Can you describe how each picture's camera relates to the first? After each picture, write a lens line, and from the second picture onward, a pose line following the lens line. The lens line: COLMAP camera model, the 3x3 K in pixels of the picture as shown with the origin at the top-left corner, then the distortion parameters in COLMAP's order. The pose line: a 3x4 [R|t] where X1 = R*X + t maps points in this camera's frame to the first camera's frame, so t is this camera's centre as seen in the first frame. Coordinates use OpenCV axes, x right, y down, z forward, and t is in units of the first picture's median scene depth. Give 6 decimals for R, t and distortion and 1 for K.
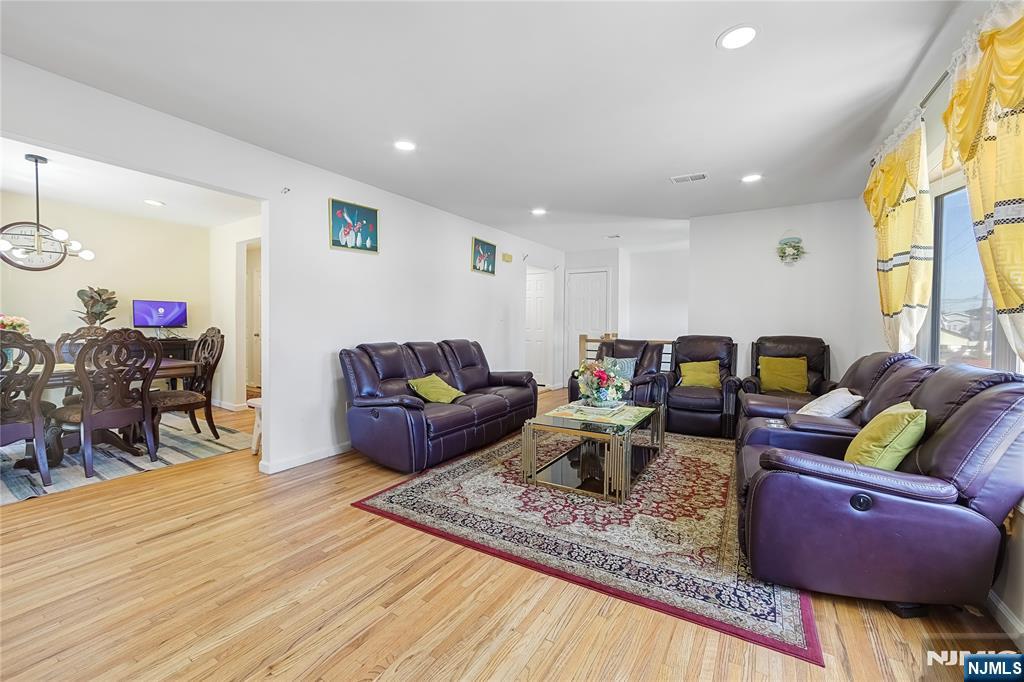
lens RADIAL K [[410.3, 0, 525.7], [0, 410.3, 322.1], [0, 0, 1]] dist [-0.017503, 0.005876]
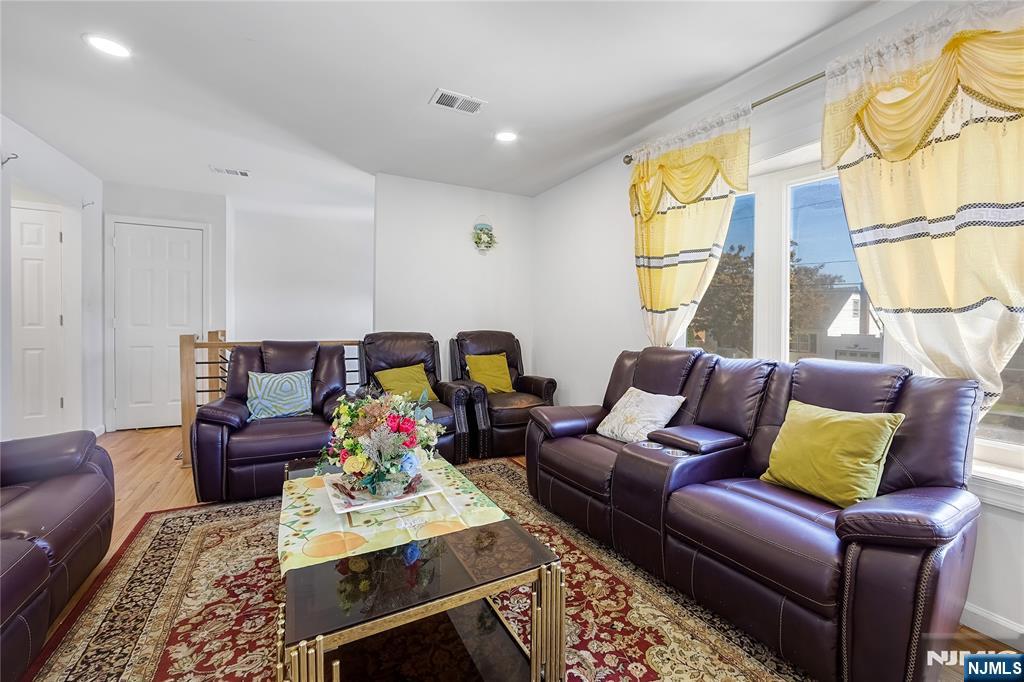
lens RADIAL K [[410.3, 0, 499.0], [0, 410.3, 321.7], [0, 0, 1]] dist [-0.017503, 0.005876]
pose [[0.540498, -0.003491, 0.841338, -0.191493], [-0.013897, 0.999818, 0.013076, 0.002686], [-0.841230, -0.018759, 0.540351, 0.798953]]
